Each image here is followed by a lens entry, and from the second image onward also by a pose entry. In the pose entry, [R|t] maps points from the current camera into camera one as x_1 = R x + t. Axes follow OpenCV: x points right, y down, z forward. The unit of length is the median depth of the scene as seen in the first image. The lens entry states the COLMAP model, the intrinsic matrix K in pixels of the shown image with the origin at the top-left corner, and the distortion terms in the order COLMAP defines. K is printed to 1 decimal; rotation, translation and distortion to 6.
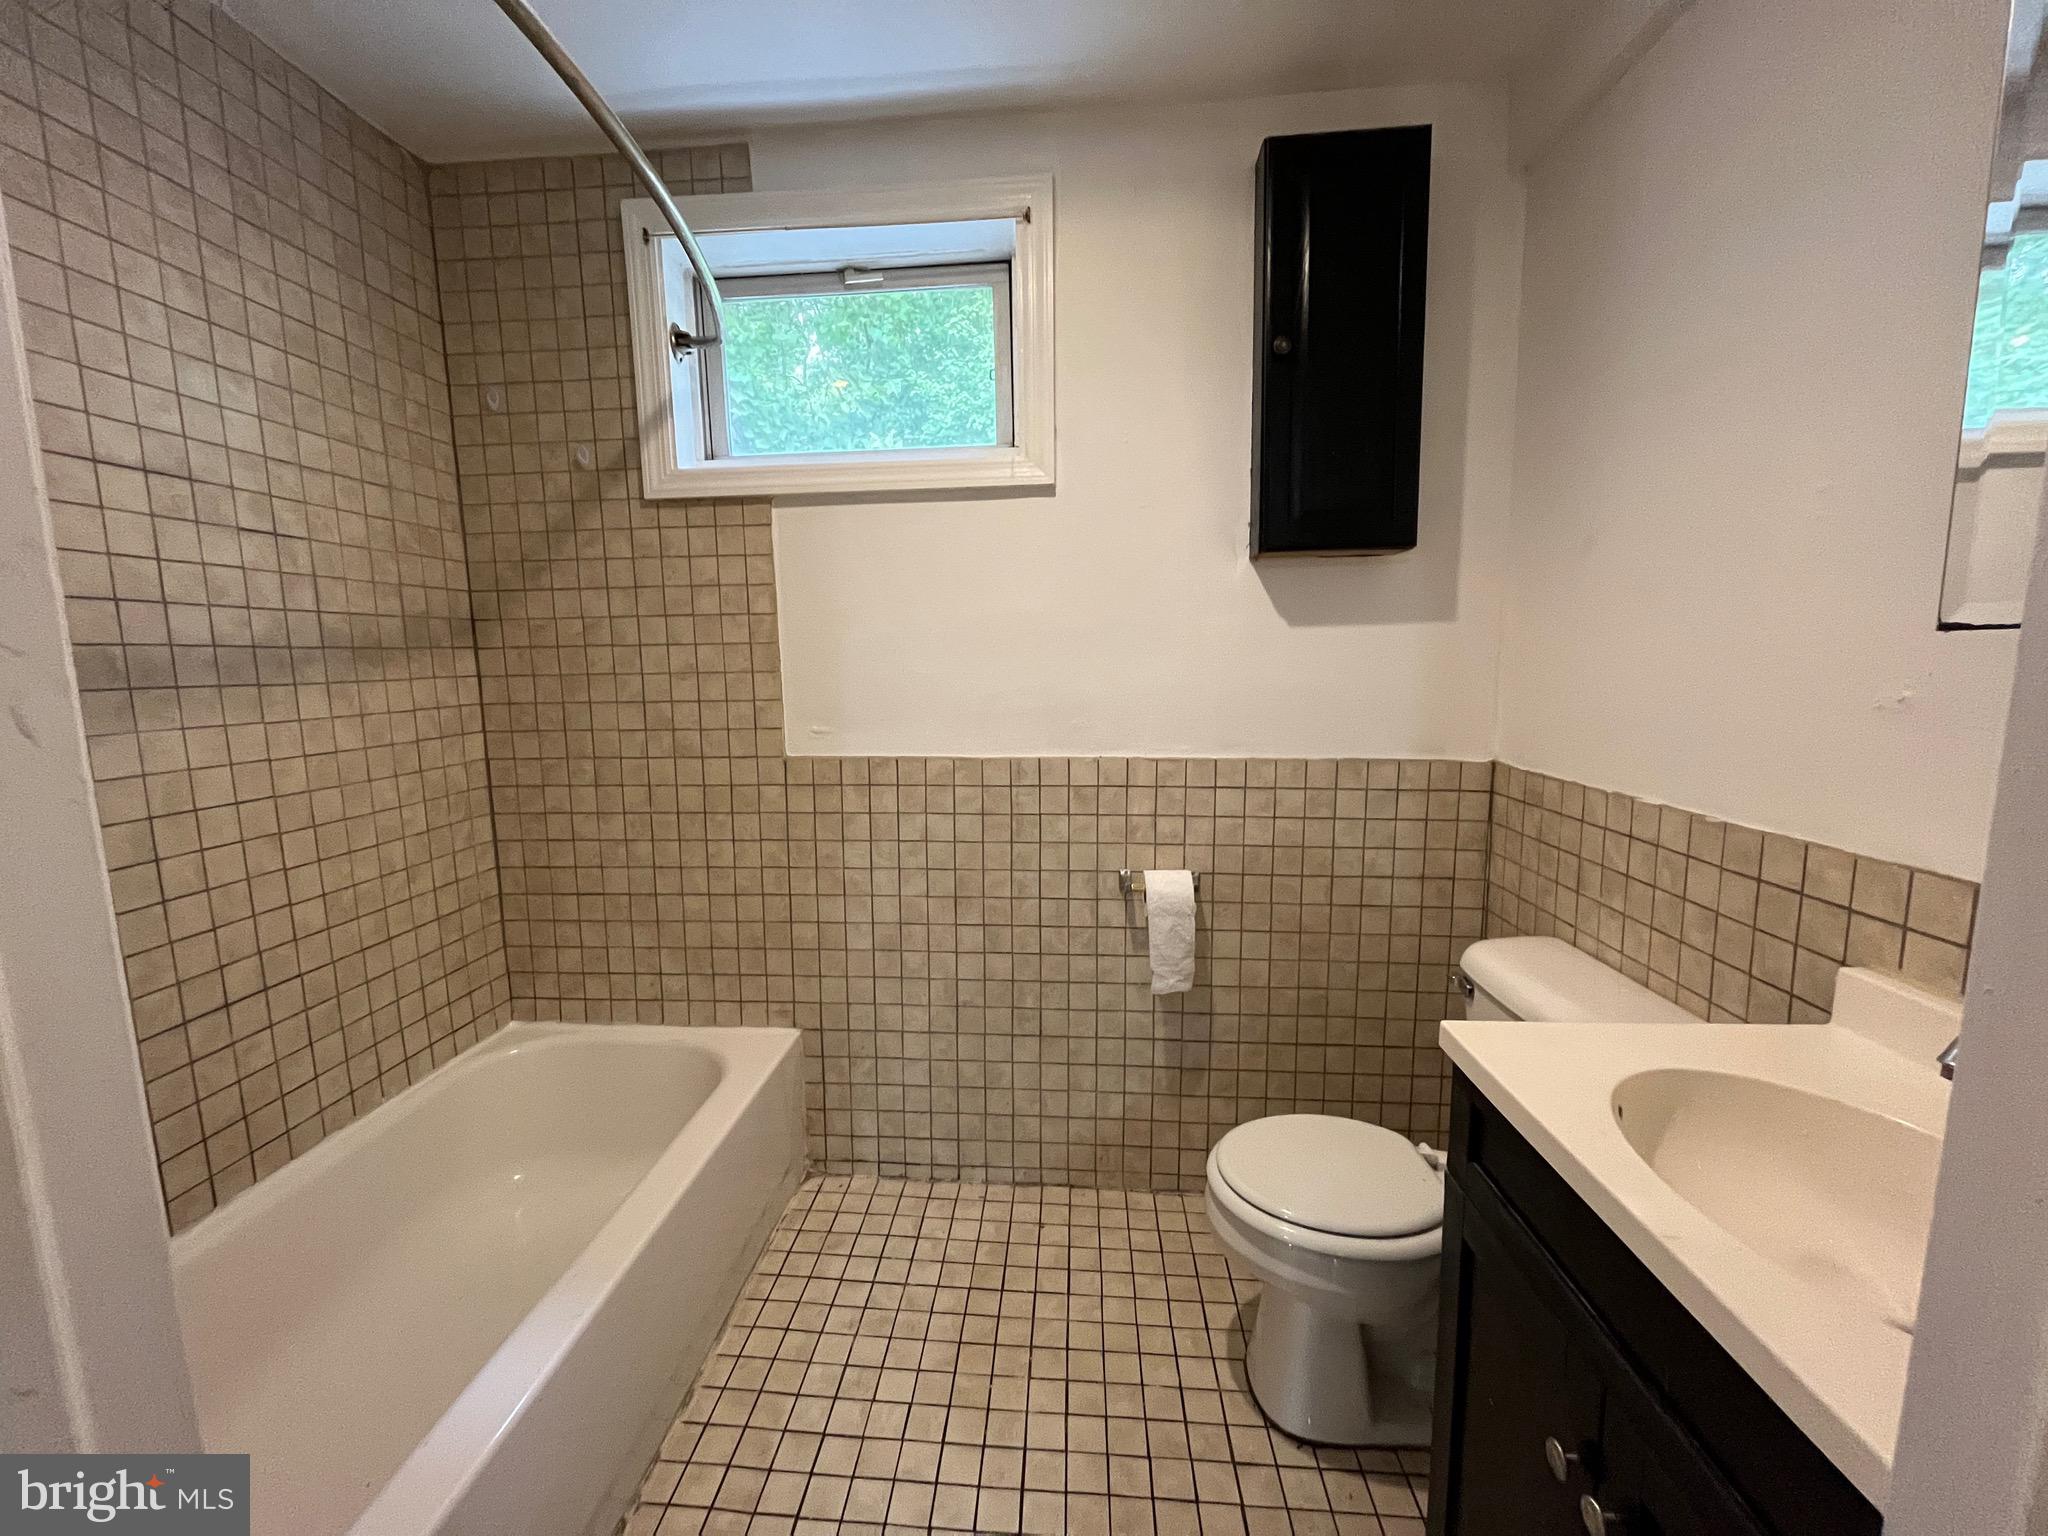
lens RADIAL K [[834.2, 0, 986.8], [0, 834.2, 757.6], [0, 0, 1]] dist [-0.004802, 0.000380]
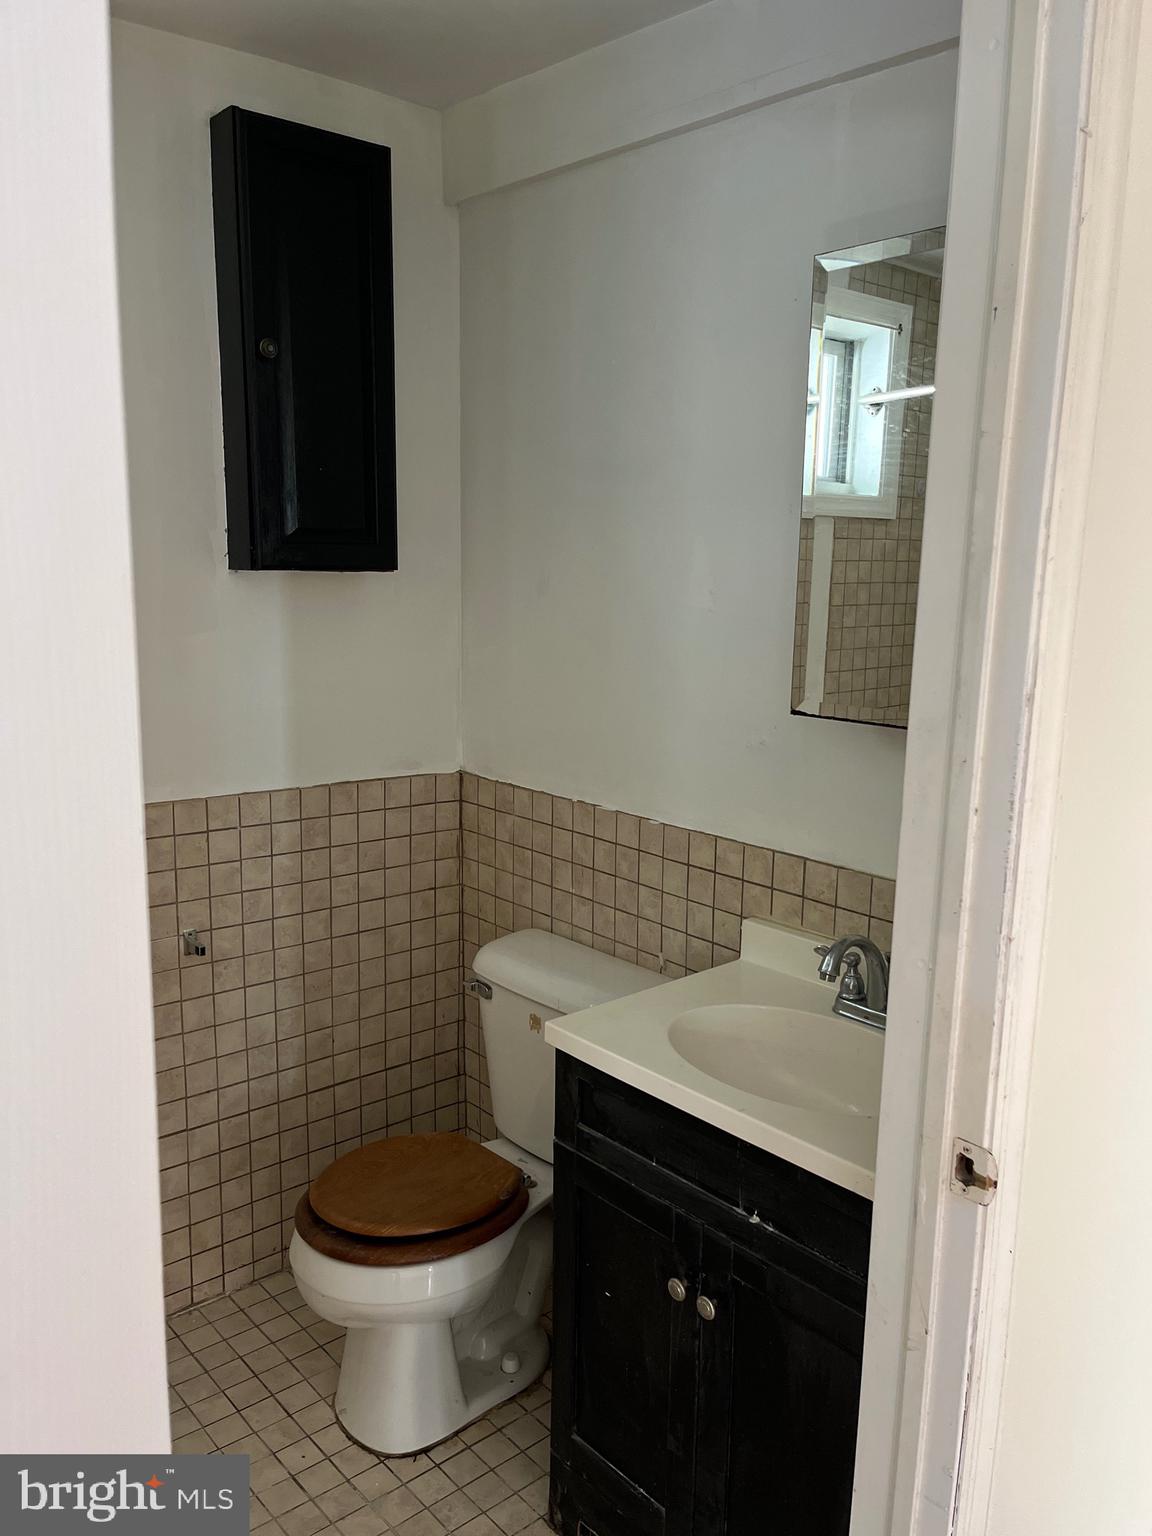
lens RADIAL K [[1187.5, 0, 583.0], [0, 1187.5, 769.8], [0, 0, 1]] dist [0.037468, -0.055132]
pose [[0.695091, -0.102445, 0.711585, -0.385301], [0.064618, 0.994692, 0.080082, -0.119202], [-0.716012, -0.009683, 0.698021, -0.163672]]
